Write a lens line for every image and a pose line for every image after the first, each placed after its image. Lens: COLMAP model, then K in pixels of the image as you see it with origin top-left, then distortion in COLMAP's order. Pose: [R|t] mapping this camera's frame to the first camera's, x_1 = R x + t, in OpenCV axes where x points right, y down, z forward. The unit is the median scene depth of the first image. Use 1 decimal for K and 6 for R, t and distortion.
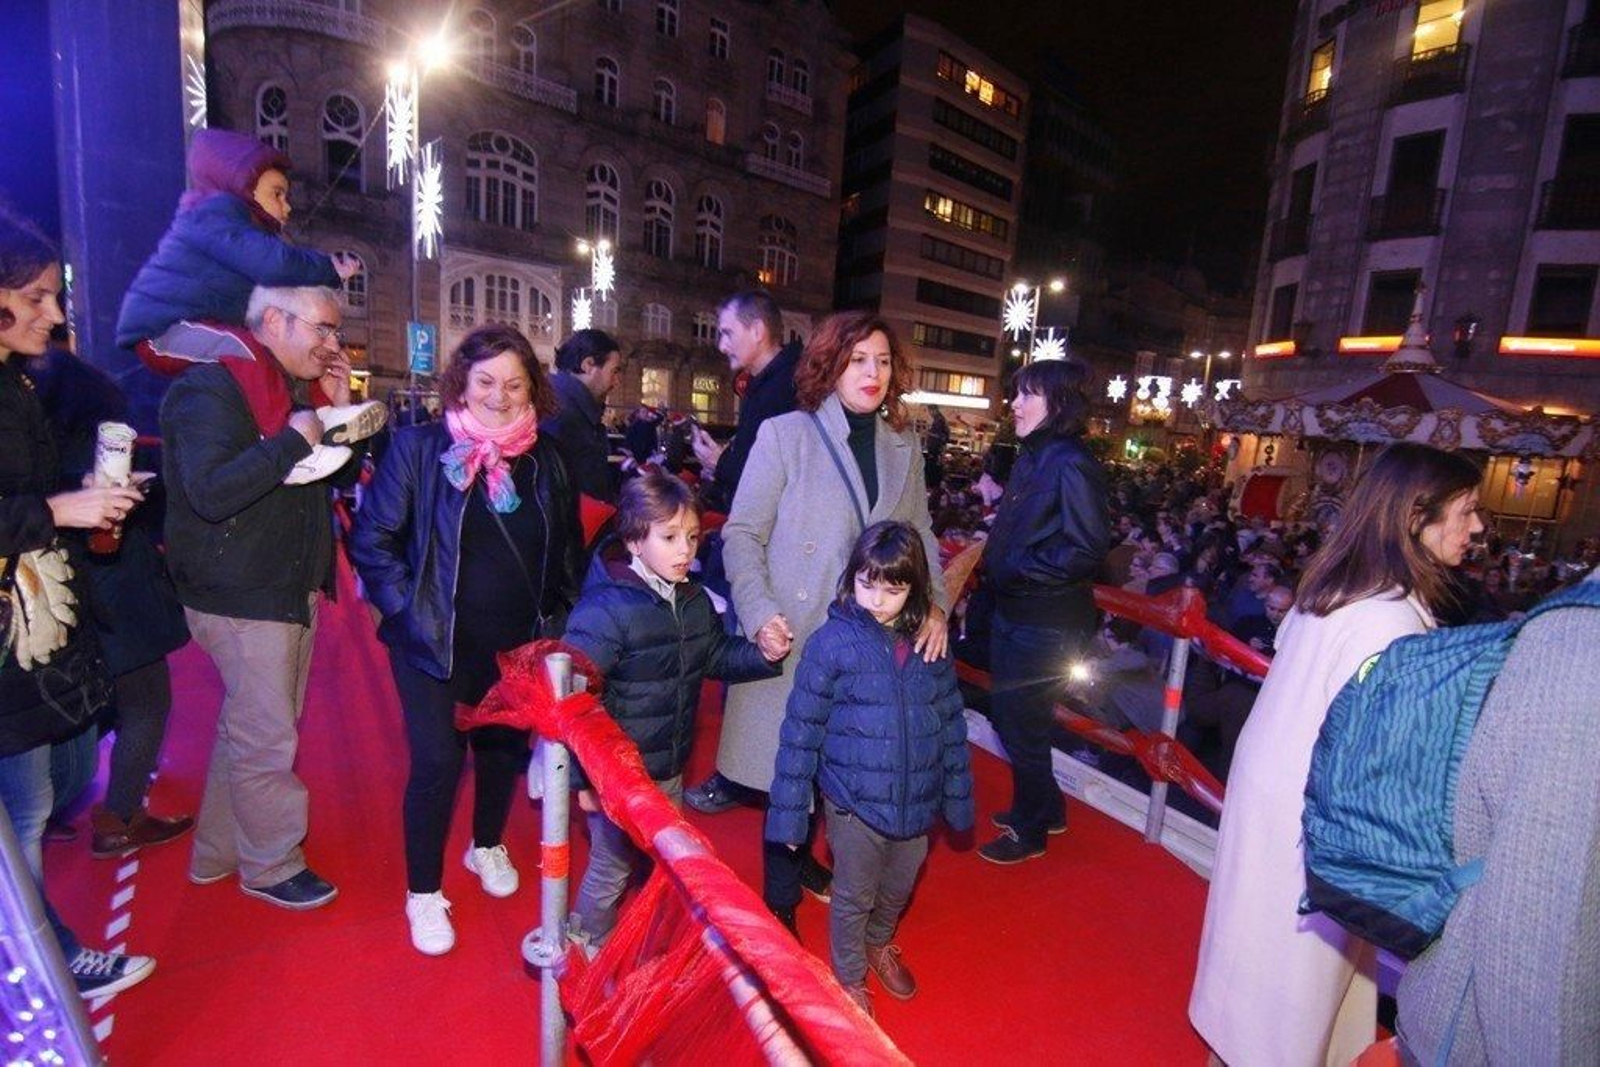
lens RADIAL K [[805.0, 0, 795.9], [0, 805.0, 542.7], [0, 0, 1]] dist [-0.006691, -0.008753]
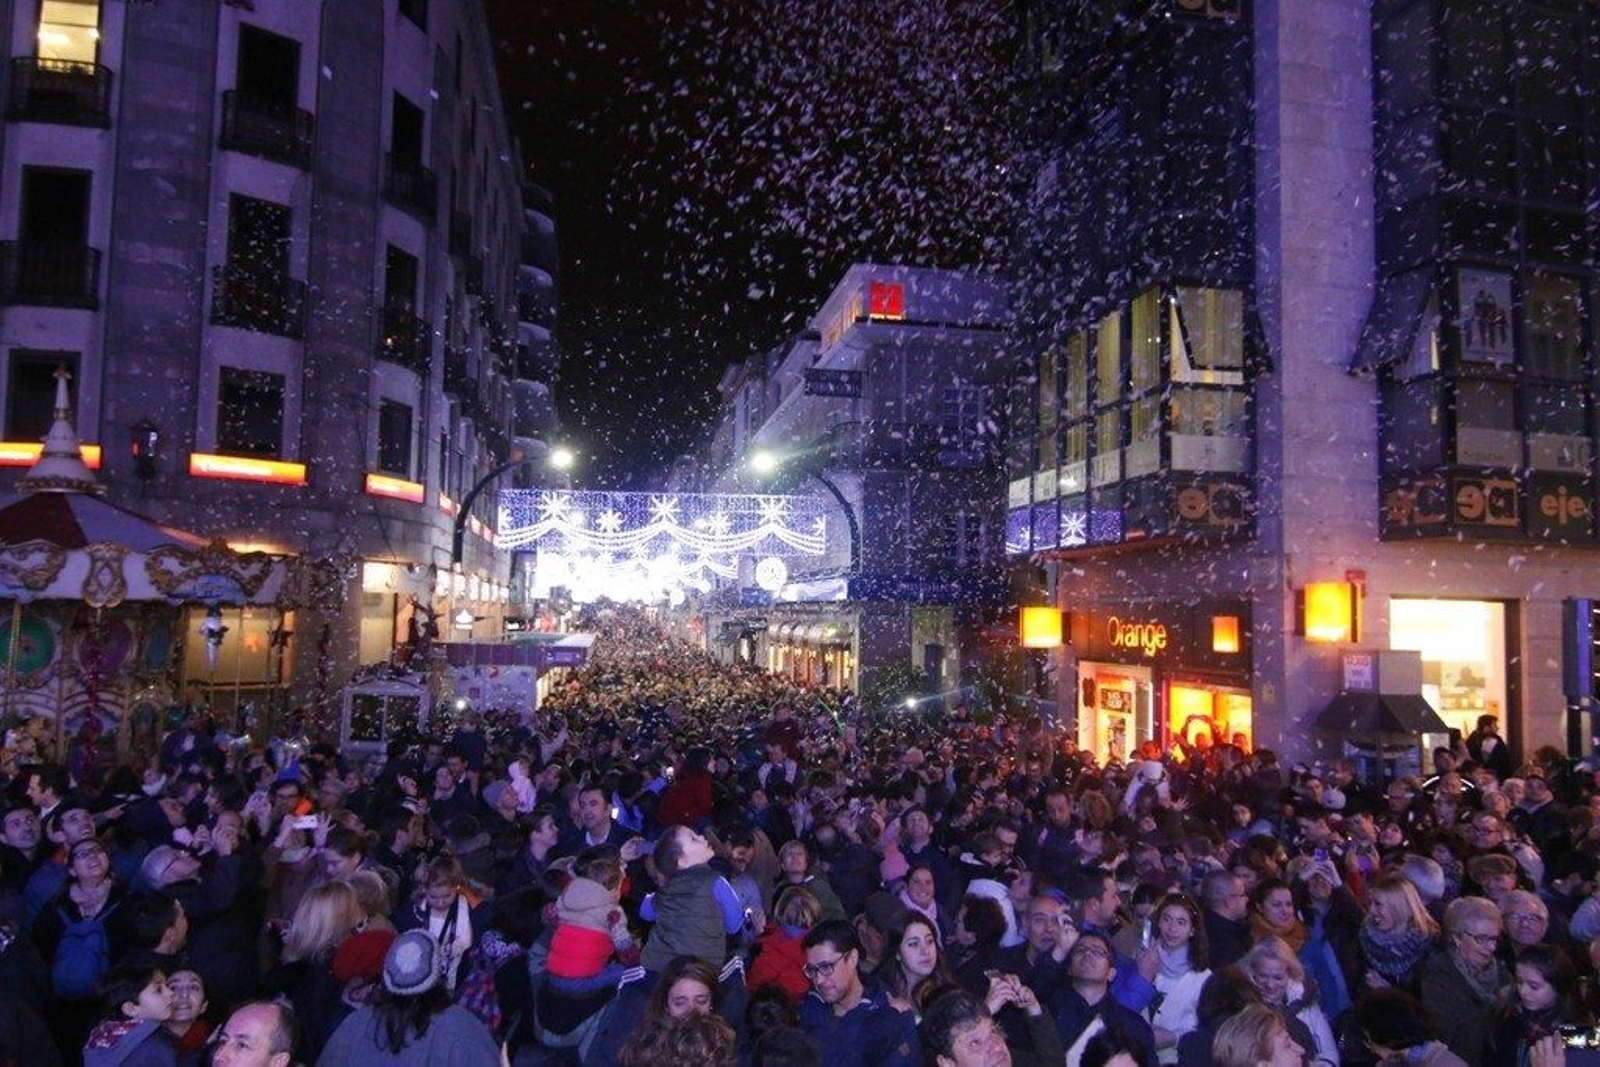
lens RADIAL K [[1139.3, 0, 797.2], [0, 1139.3, 539.9], [0, 0, 1]] dist [0.008567, -0.020802]
pose [[0.390098, 0.001540, 0.920772, 0.111088], [0.163693, 0.983953, -0.070996, -0.004755], [-0.906106, 0.178419, 0.383586, 0.070198]]
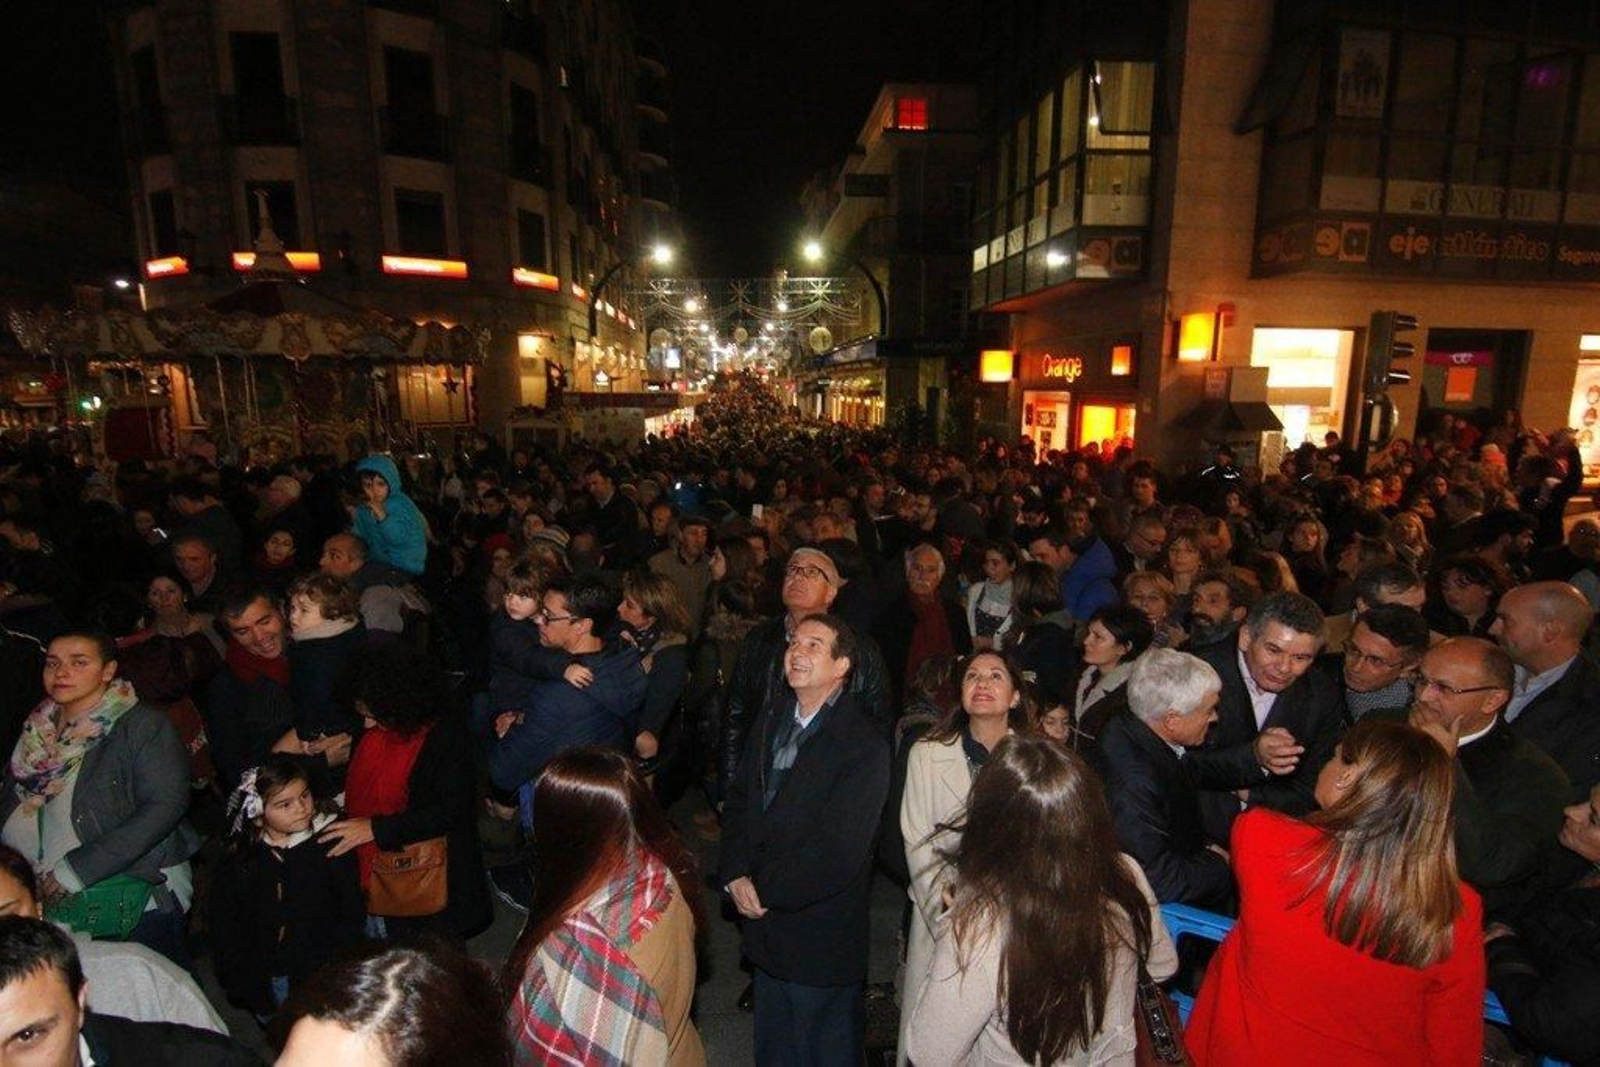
lens RADIAL K [[805.0, 0, 795.8], [0, 805.0, 543.4], [0, 0, 1]] dist [-0.006691, -0.008753]
pose [[0.476889, -0.239309, 0.845759, 0.164340], [0.183662, 0.968113, 0.170369, 0.029663], [-0.859561, 0.074086, 0.505635, 0.021316]]
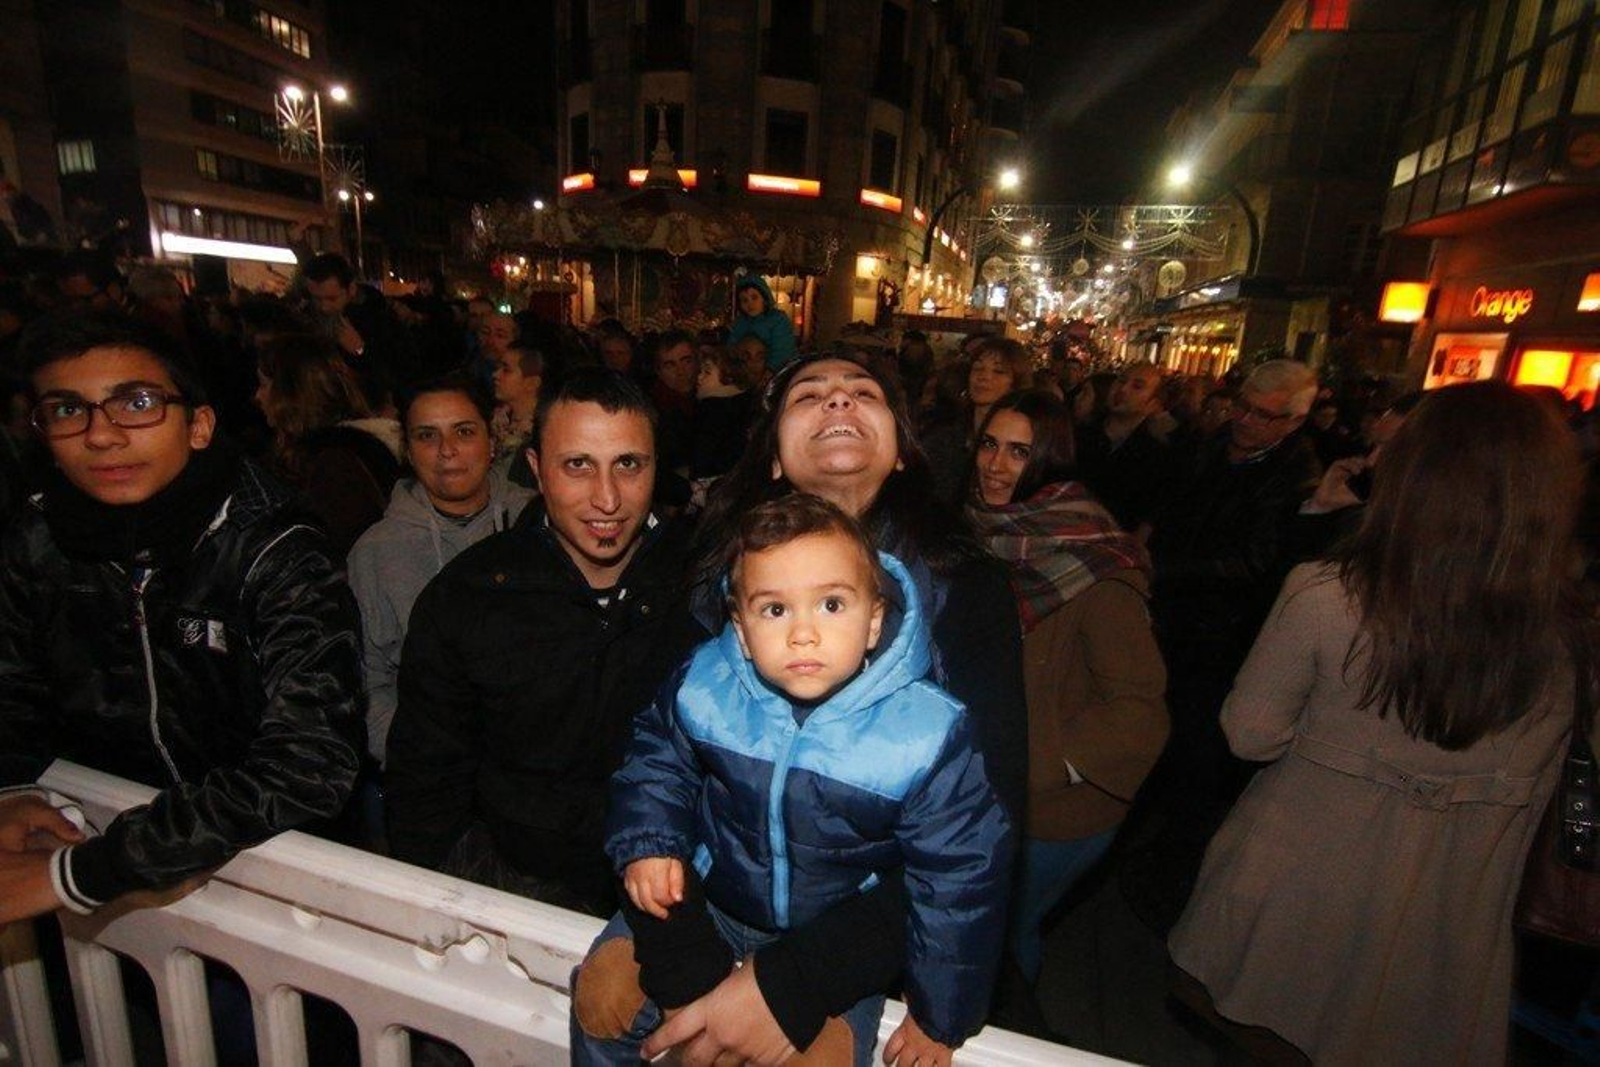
lens RADIAL K [[805.0, 0, 794.5], [0, 805.0, 541.7], [0, 0, 1]] dist [-0.006691, -0.008753]
pose [[0.769381, -0.193295, 0.608843, 0.141682], [0.103719, 0.978273, 0.179513, 0.057206], [-0.630313, -0.074965, 0.772713, 0.033036]]
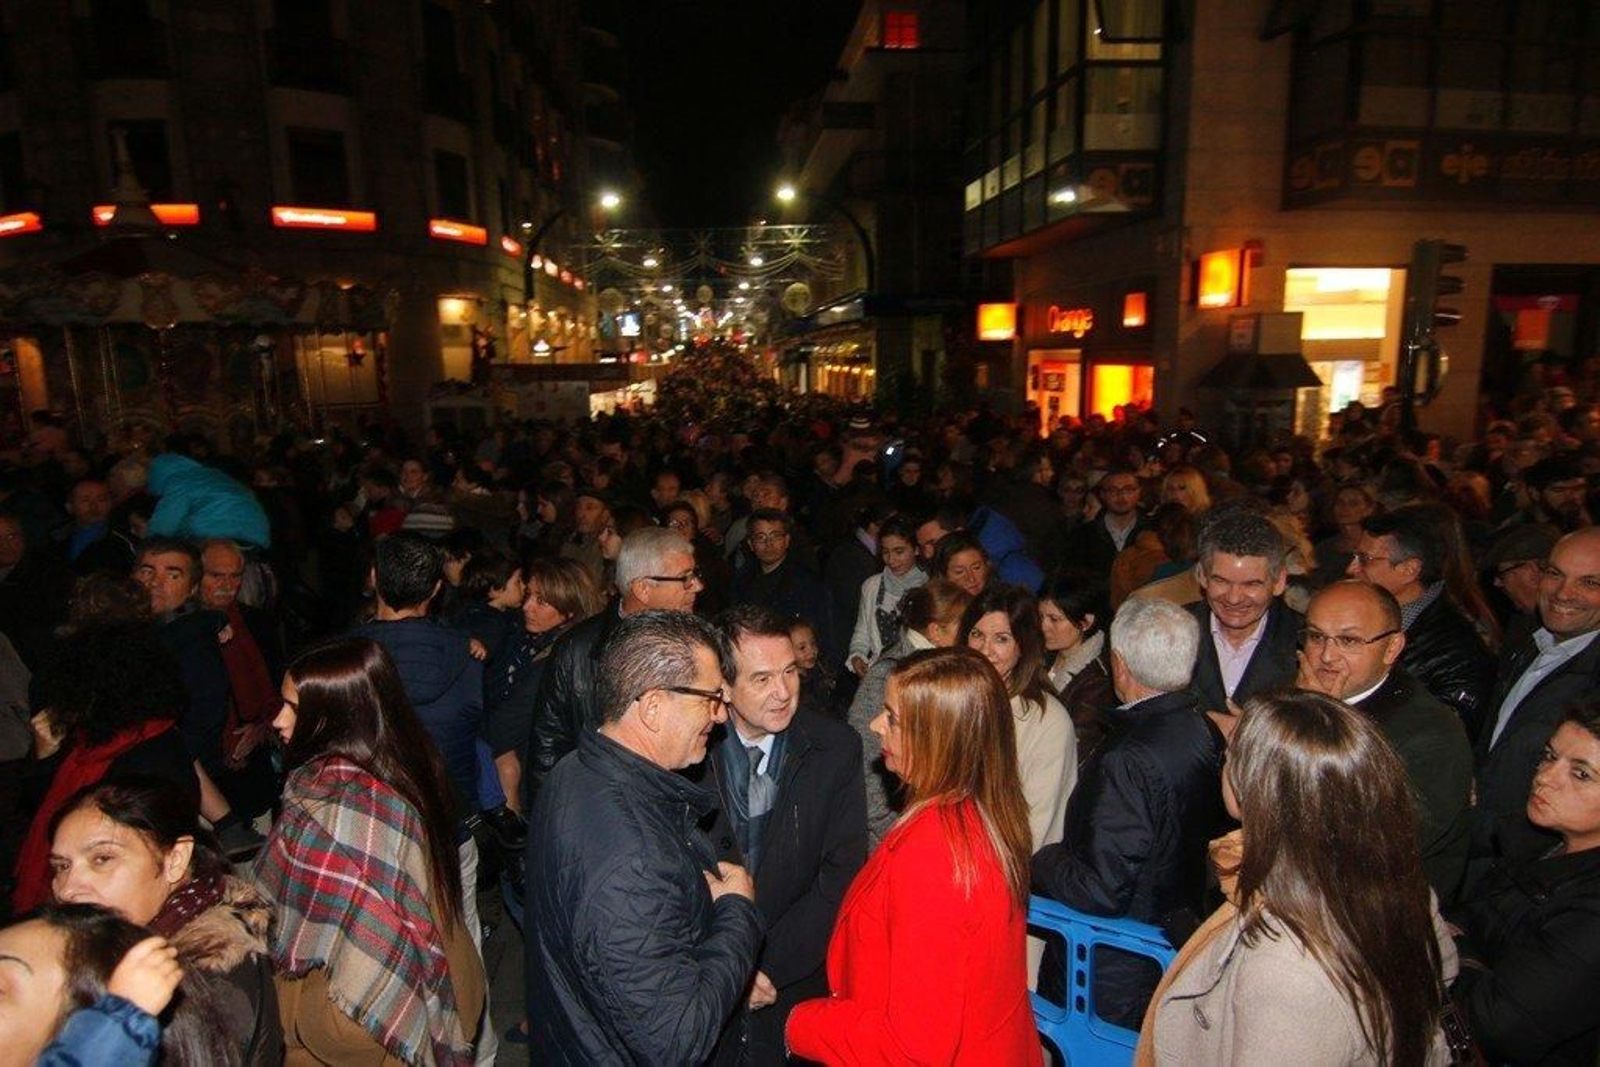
lens RADIAL K [[942.3, 0, 796.6], [0, 942.3, 544.2], [0, 0, 1]] dist [-0.006854, -0.006067]
pose [[0.461613, -0.252711, 0.850324, 0.174787], [0.203009, 0.963219, 0.176056, 0.039519], [-0.863540, 0.091354, 0.495937, 0.007482]]
